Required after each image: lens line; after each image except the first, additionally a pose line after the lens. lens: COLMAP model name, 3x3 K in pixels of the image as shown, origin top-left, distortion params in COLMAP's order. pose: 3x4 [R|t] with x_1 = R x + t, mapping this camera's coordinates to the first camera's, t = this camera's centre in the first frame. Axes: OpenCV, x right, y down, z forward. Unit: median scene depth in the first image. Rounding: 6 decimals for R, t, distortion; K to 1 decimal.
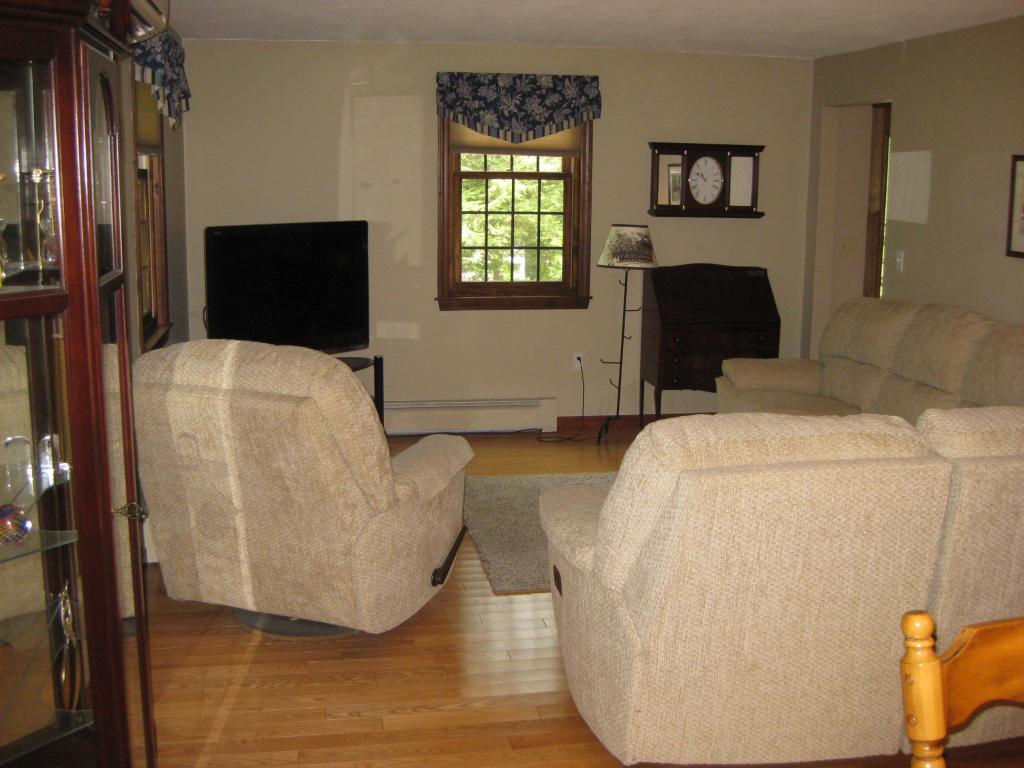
lens RADIAL K [[1147.2, 0, 512.0], [0, 1147.2, 388.1], [0, 0, 1]] dist [-0.118774, 0.000000]
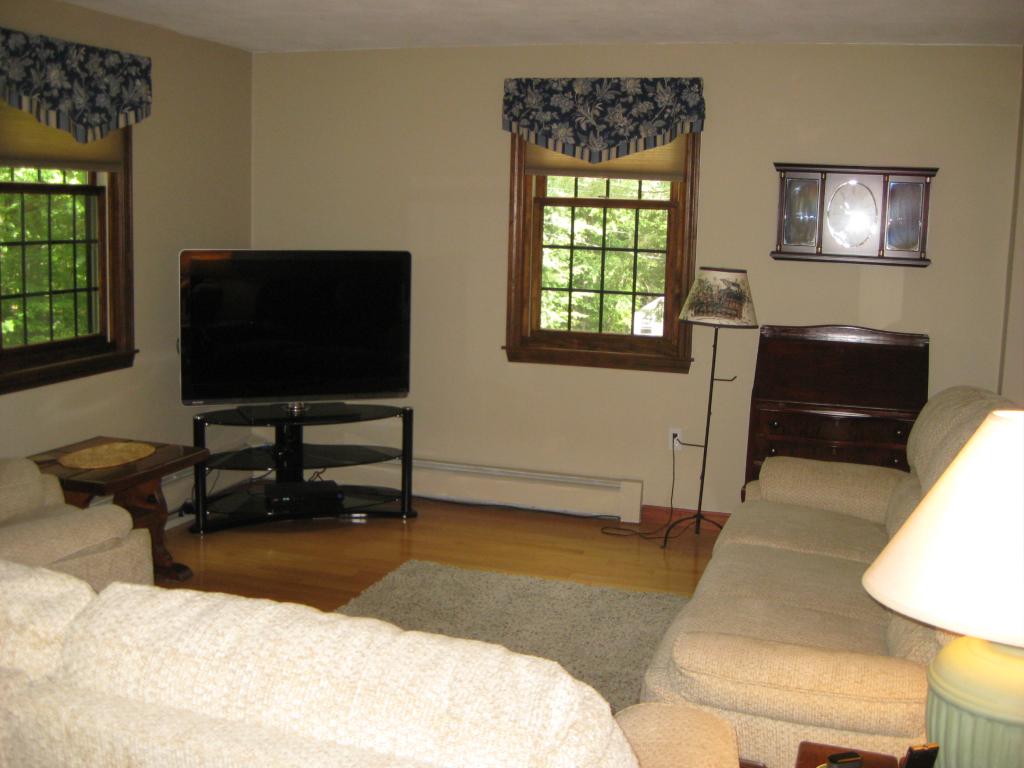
lens RADIAL K [[1147.2, 0, 512.4], [0, 1147.2, 380.4], [0, 0, 1]] dist [-0.118774, 0.000000]
pose [[0.877299, 0.085991, -0.472178, 0.350555], [-0.105237, 0.994342, -0.014442, -0.042673], [0.468265, 0.062361, 0.881385, 0.265194]]
